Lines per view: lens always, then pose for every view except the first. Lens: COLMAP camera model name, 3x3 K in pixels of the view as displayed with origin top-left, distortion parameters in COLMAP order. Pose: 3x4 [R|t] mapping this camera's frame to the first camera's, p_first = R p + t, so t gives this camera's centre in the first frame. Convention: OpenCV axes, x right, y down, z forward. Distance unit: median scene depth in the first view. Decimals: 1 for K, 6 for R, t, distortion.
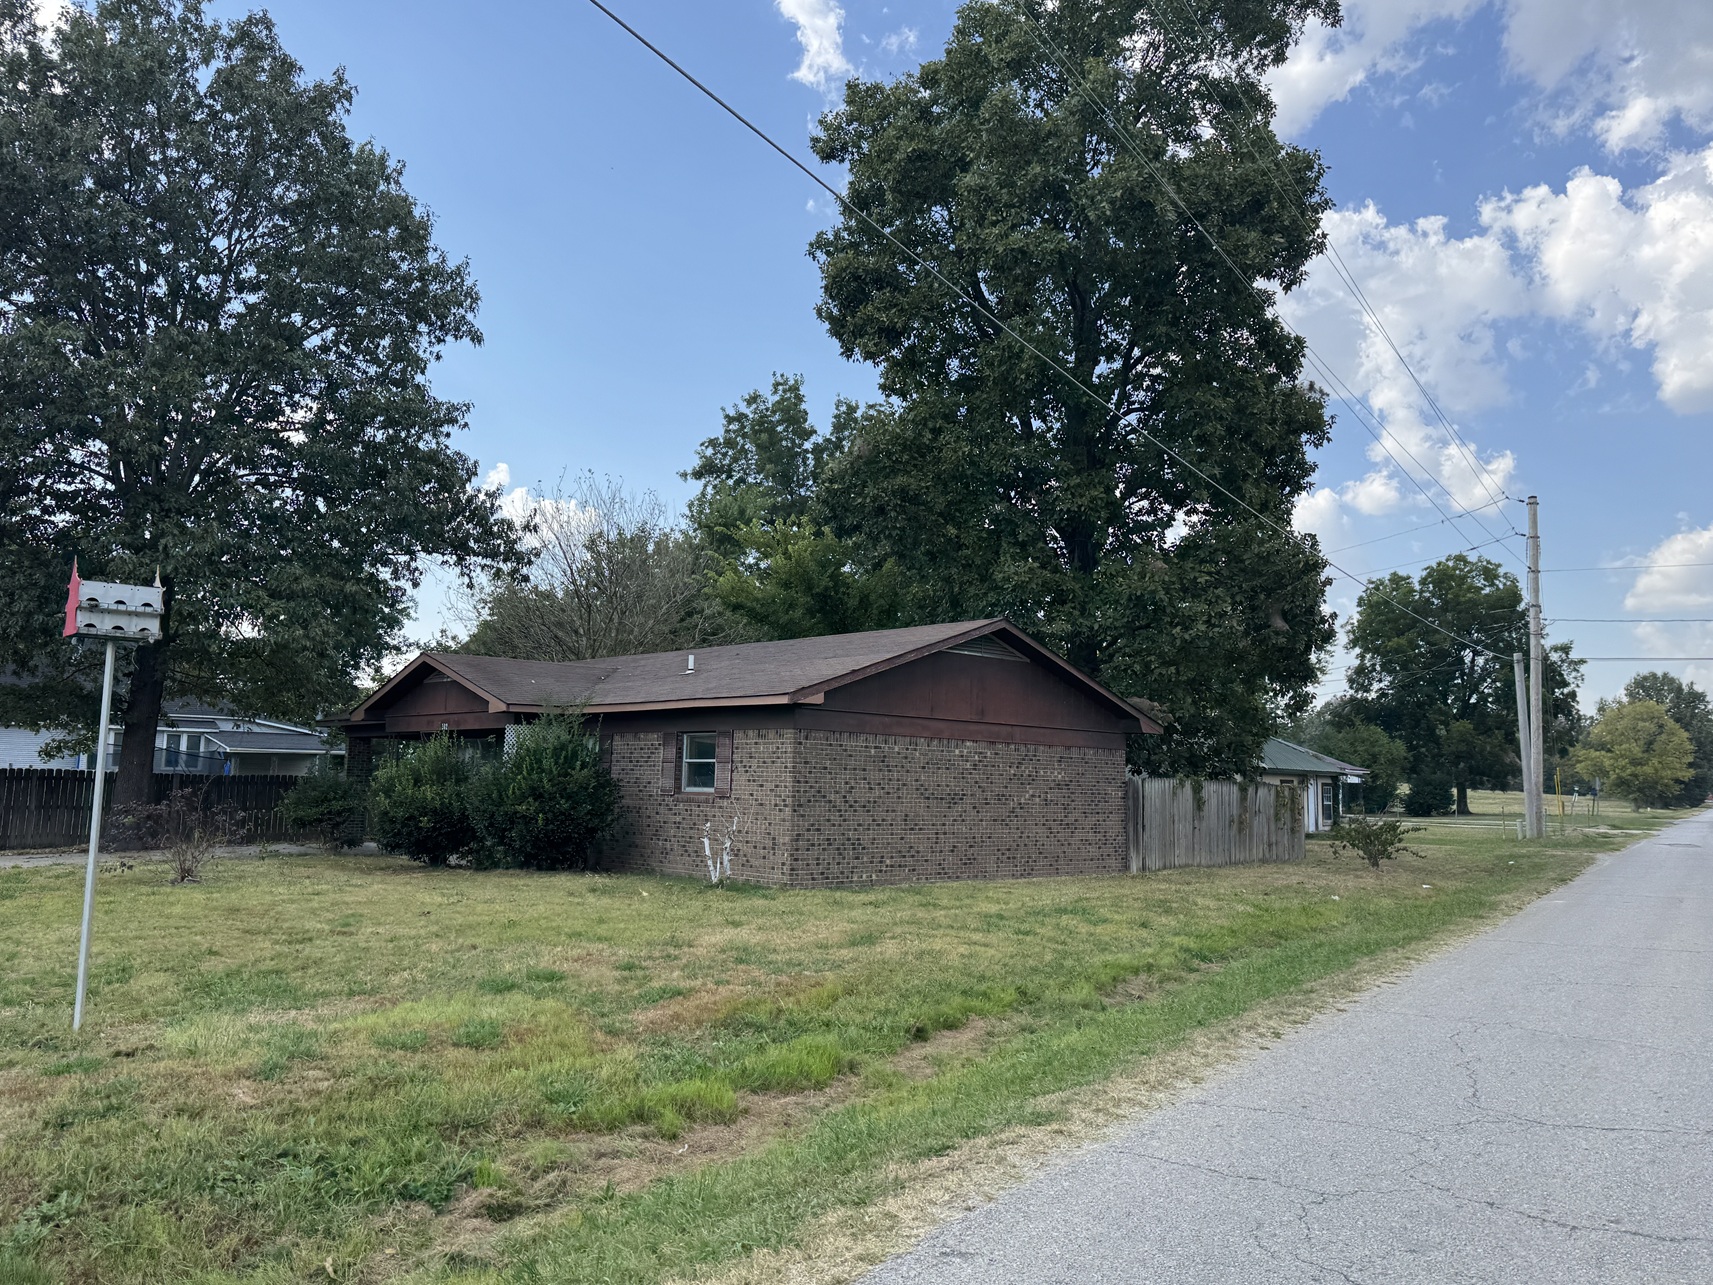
lens RADIAL K [[1256.7, 0, 856.5], [0, 1256.7, 642.5], [0, 0, 1]] dist [0.149577, -0.001139]
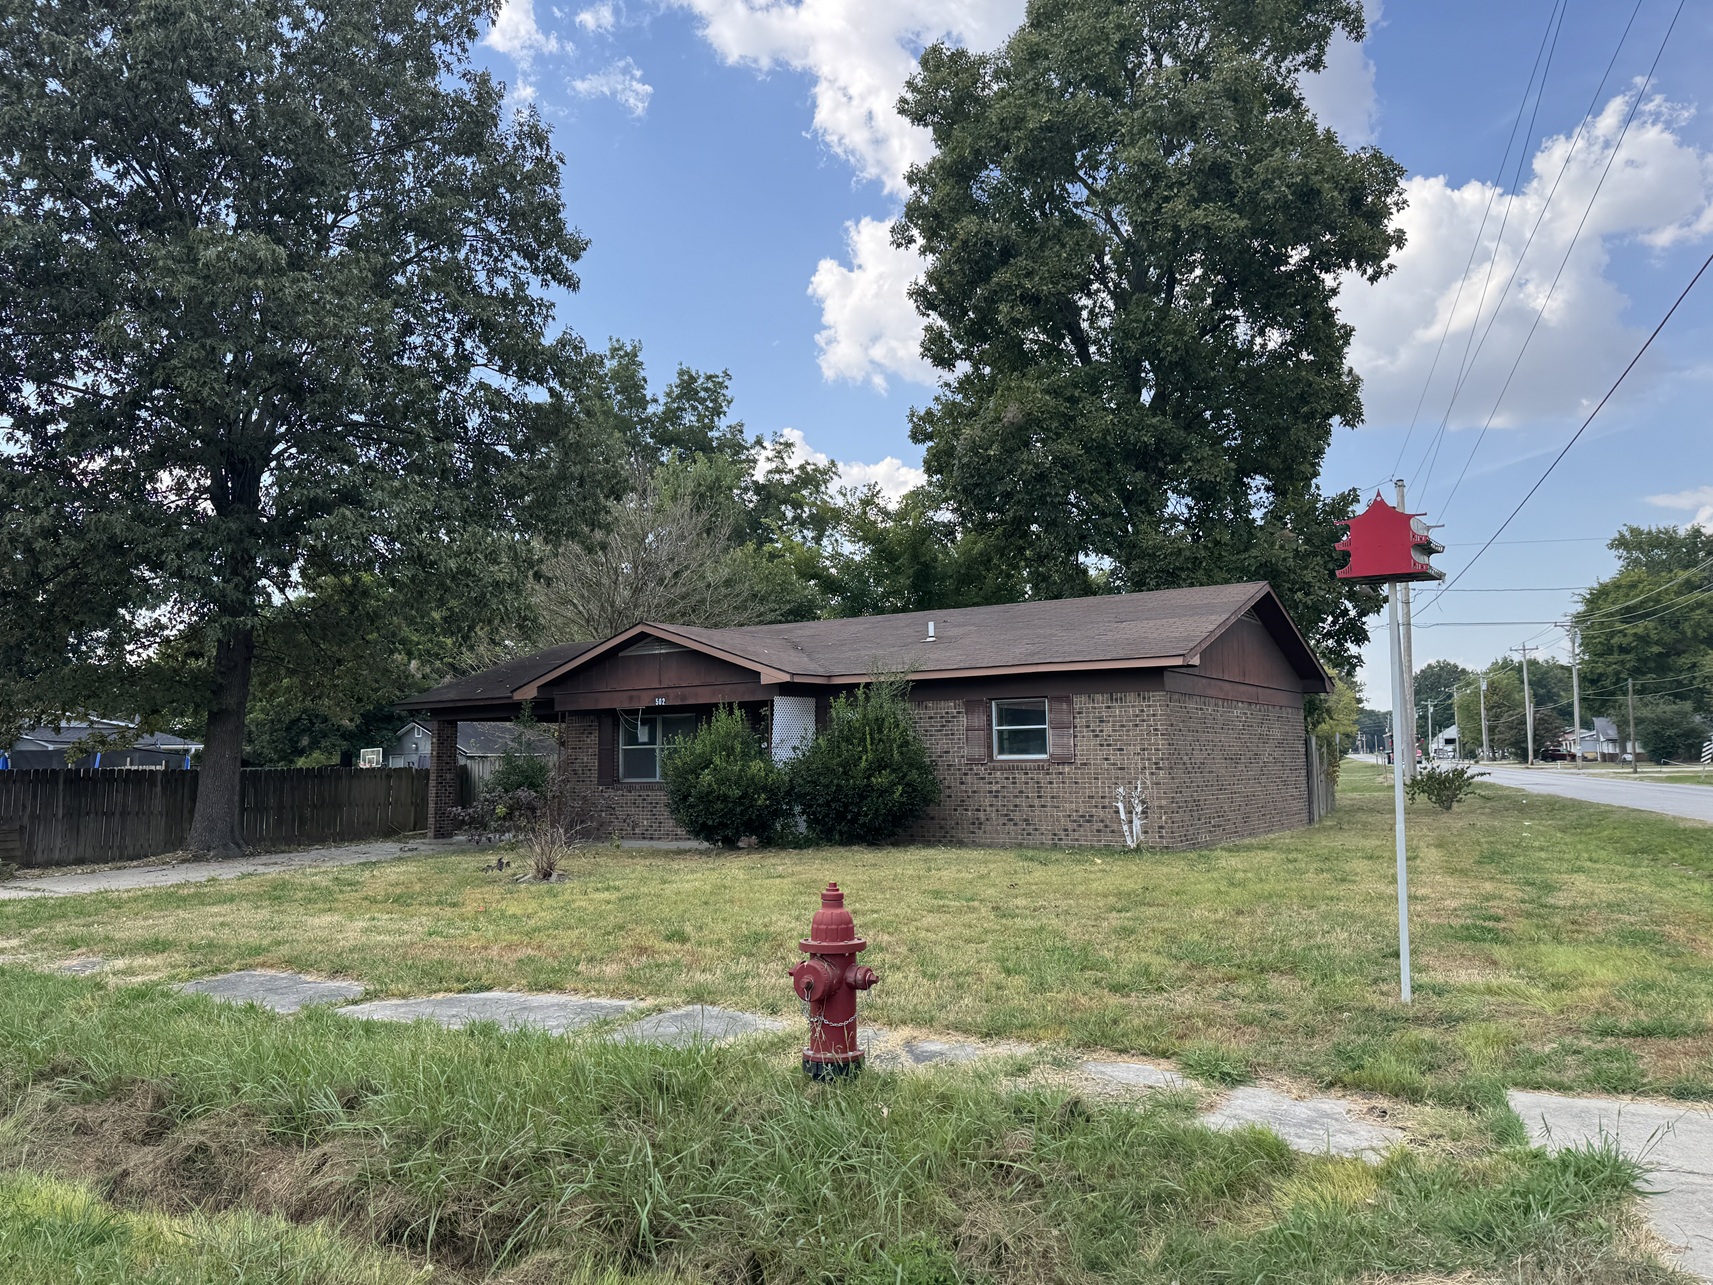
lens RADIAL K [[1244.6, 0, 858.1], [0, 1244.6, 623.2], [0, 0, 1]] dist [0.178401, 0.000528]
pose [[0.963840, -0.010335, 0.266280, -0.470885], [0.009875, 0.999947, 0.003063, 0.007973], [-0.266297, -0.000323, 0.963891, 0.090156]]
